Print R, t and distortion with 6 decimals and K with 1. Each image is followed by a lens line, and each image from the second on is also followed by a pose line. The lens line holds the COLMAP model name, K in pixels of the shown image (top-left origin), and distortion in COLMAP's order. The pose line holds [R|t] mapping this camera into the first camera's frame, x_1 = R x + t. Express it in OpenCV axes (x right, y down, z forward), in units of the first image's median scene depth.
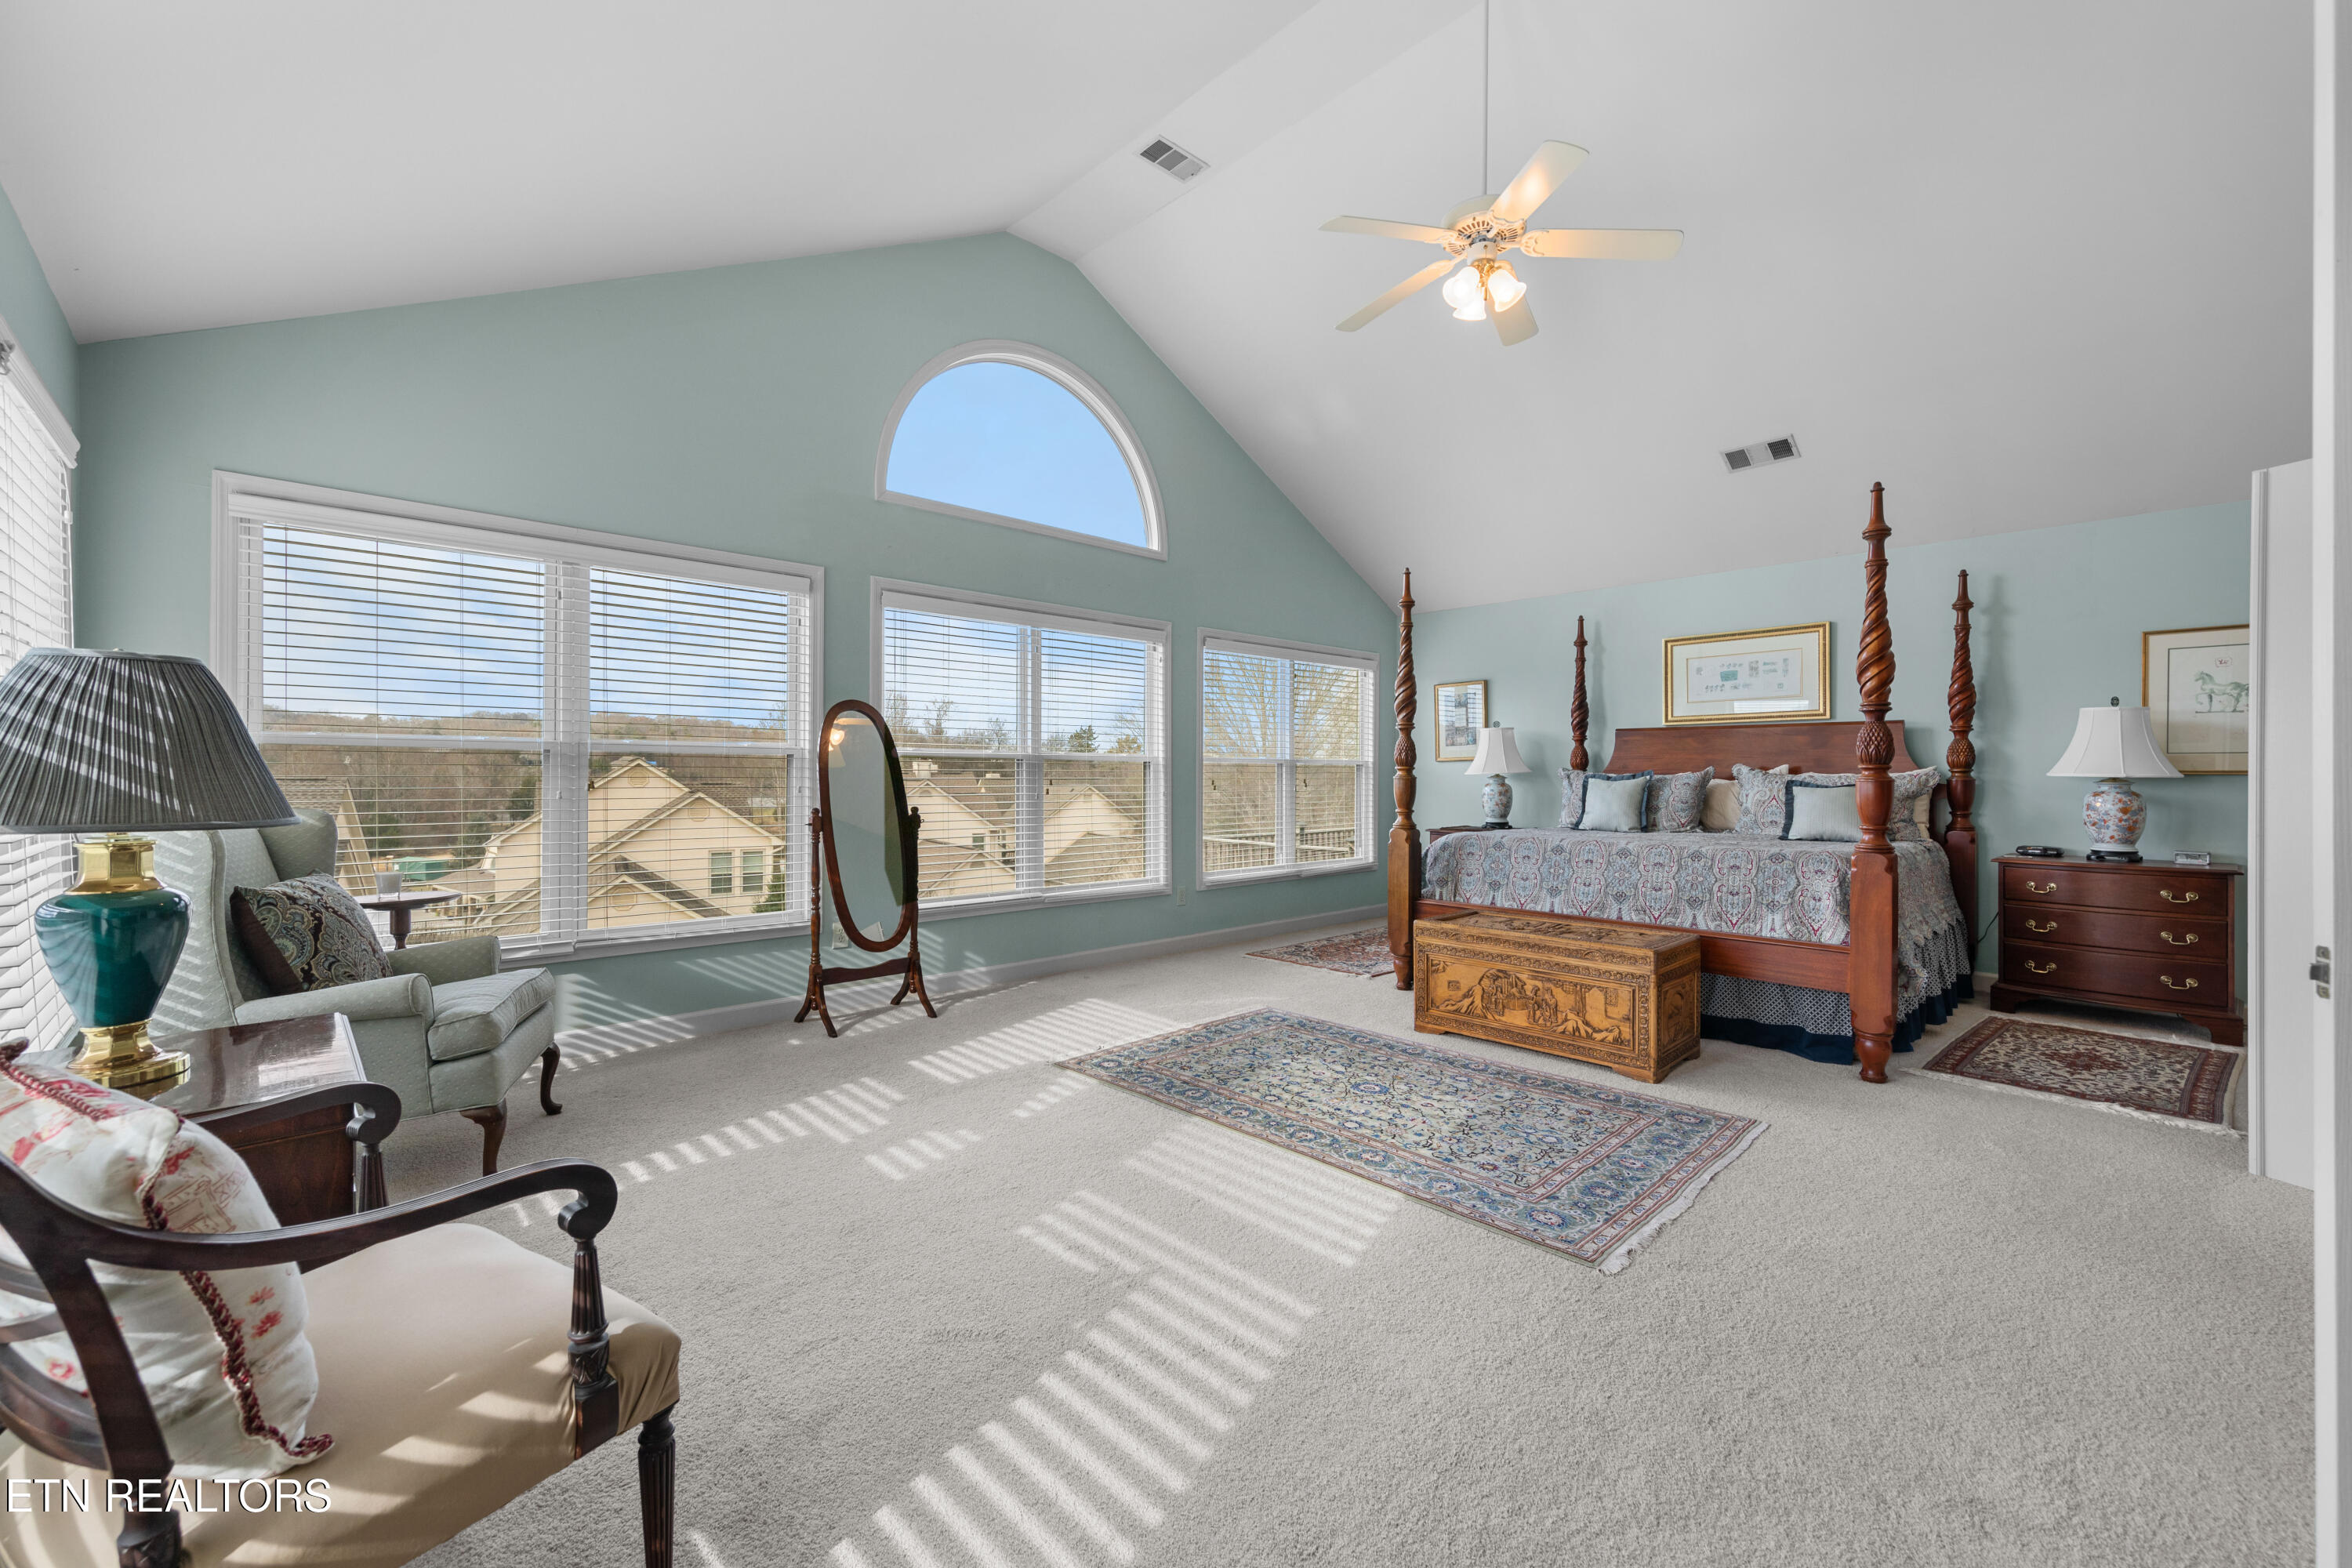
lens RADIAL K [[945.0, 0, 1176.0], [0, 945.0, 784.0], [0, 0, 1]] dist [0.001943, 0.000262]
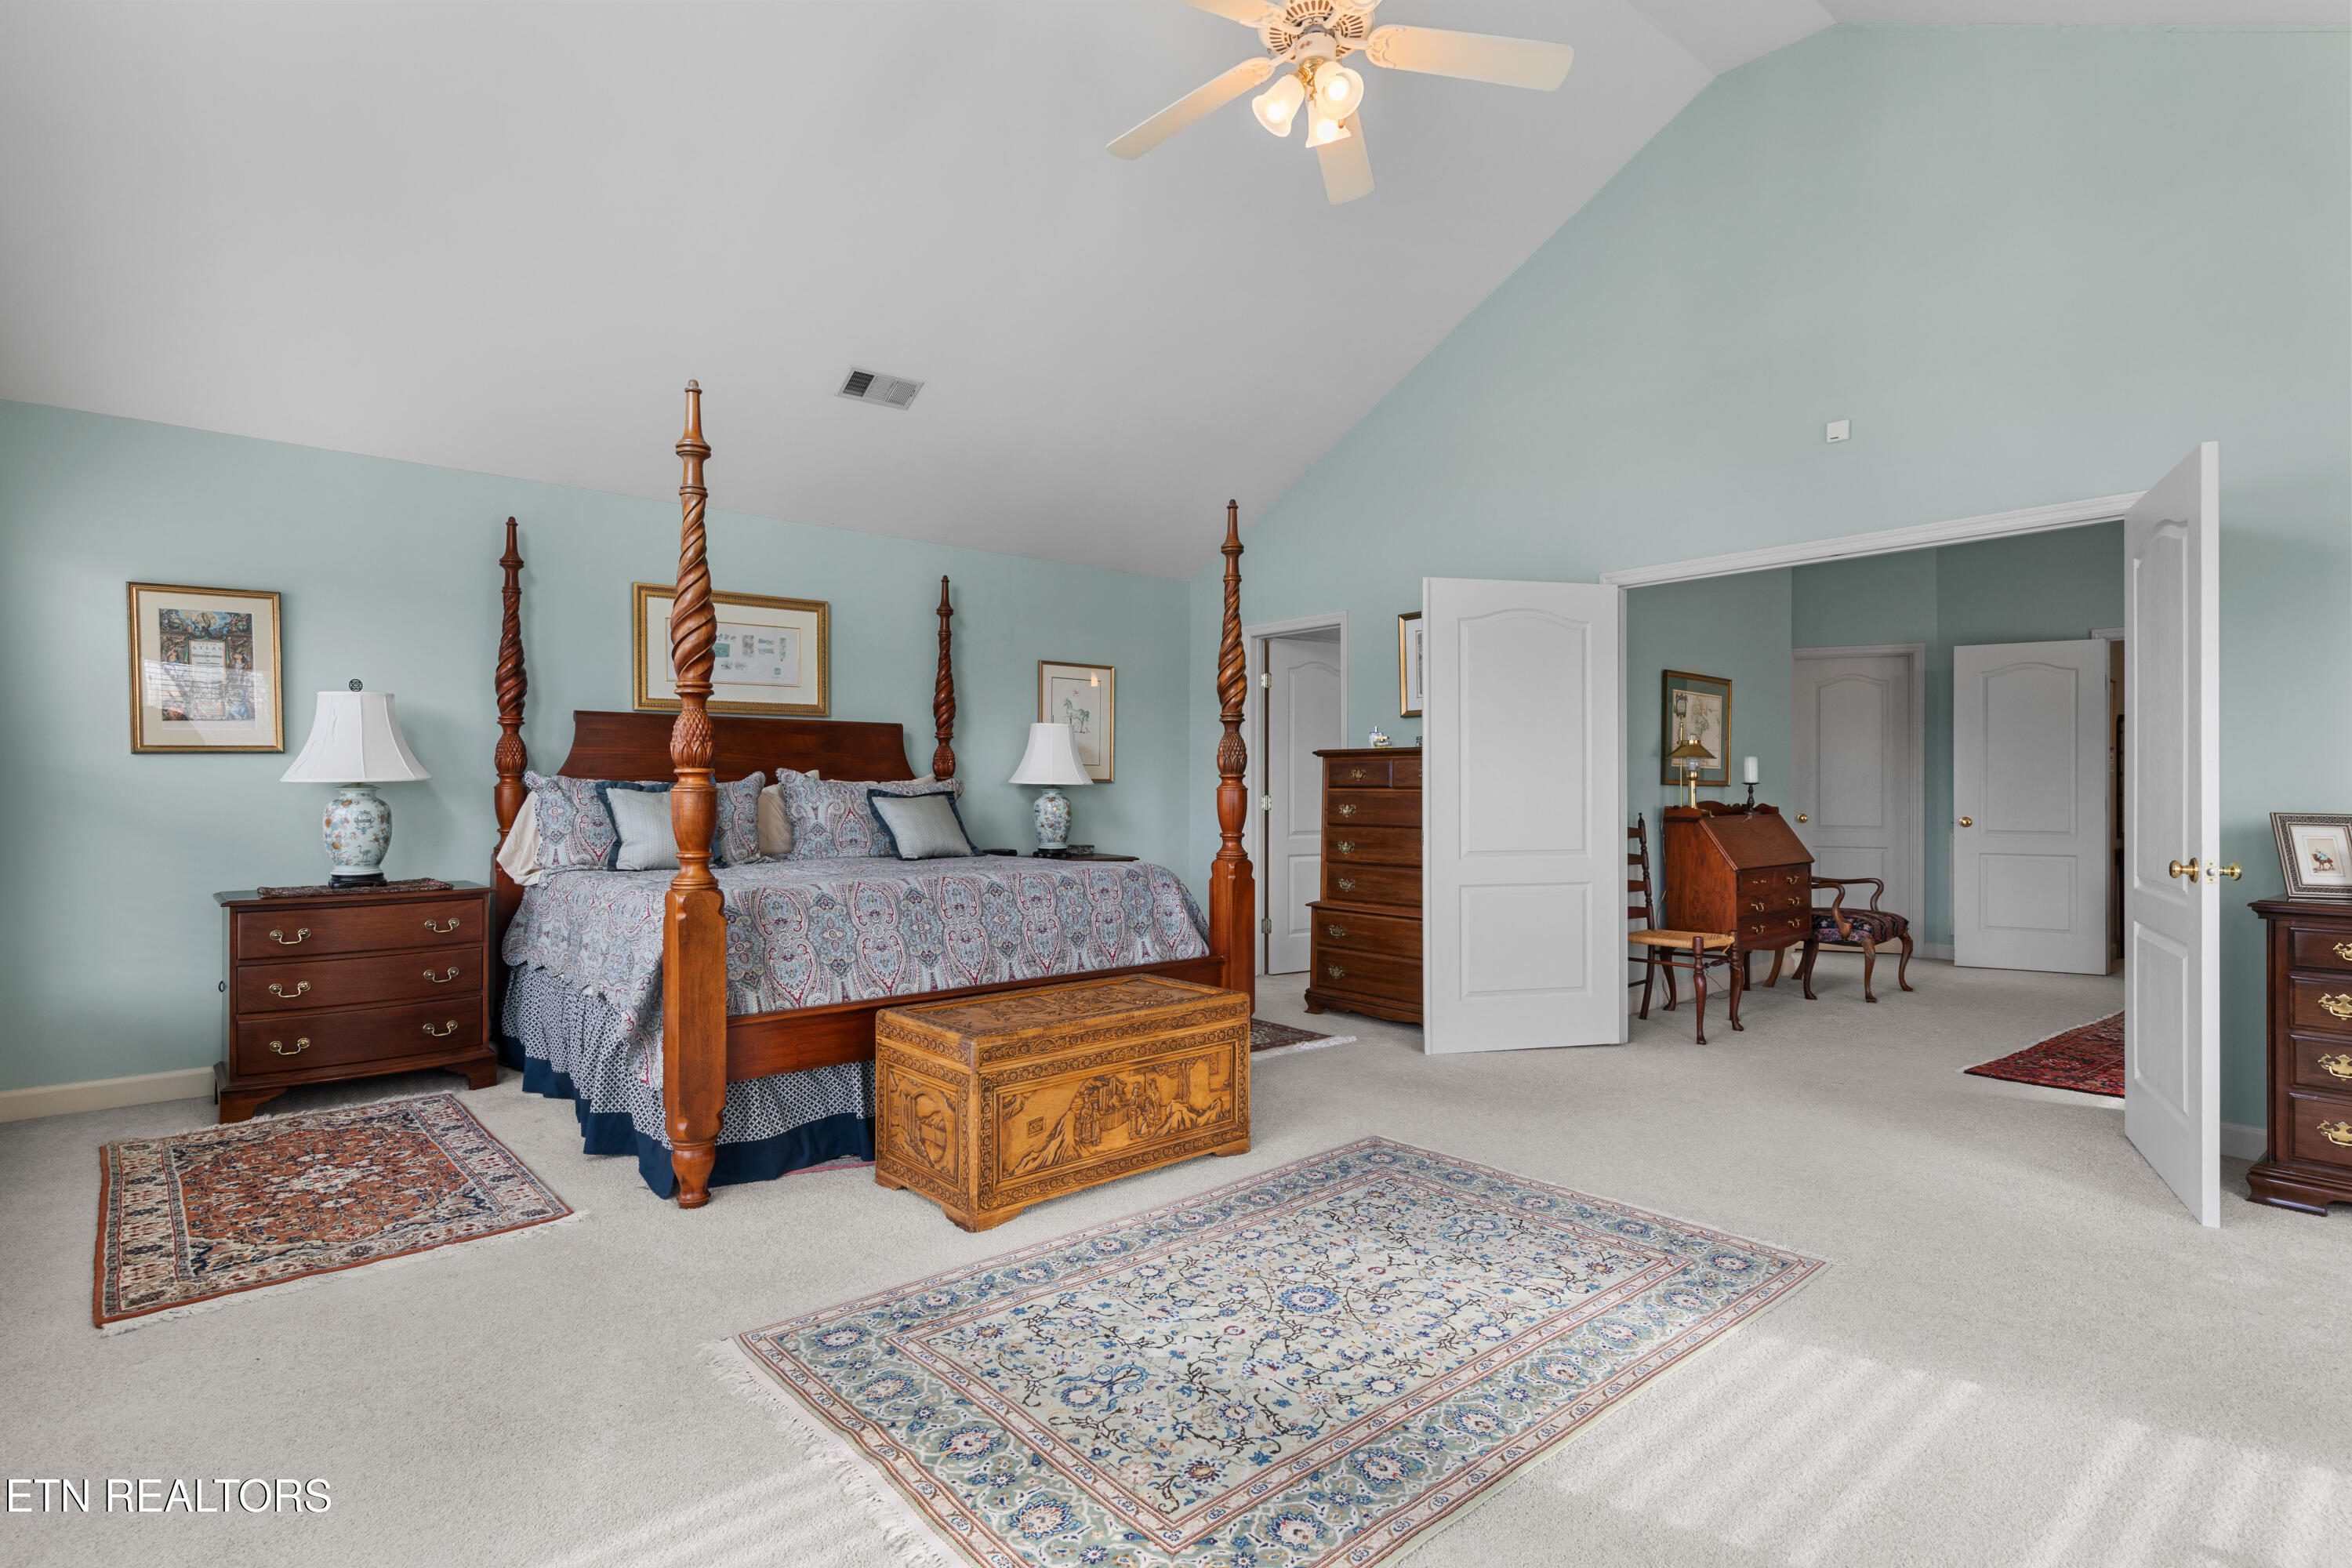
lens RADIAL K [[1158.6, 0, 1176.0], [0, 1158.6, 784.0], [0, 0, 1]] dist [0.003642, -0.000559]
pose [[0.055308, -0.002622, 0.998466, -0.519994], [0.008865, 0.999958, 0.002135, -0.012596], [-0.998430, 0.008733, 0.055329, 0.990715]]
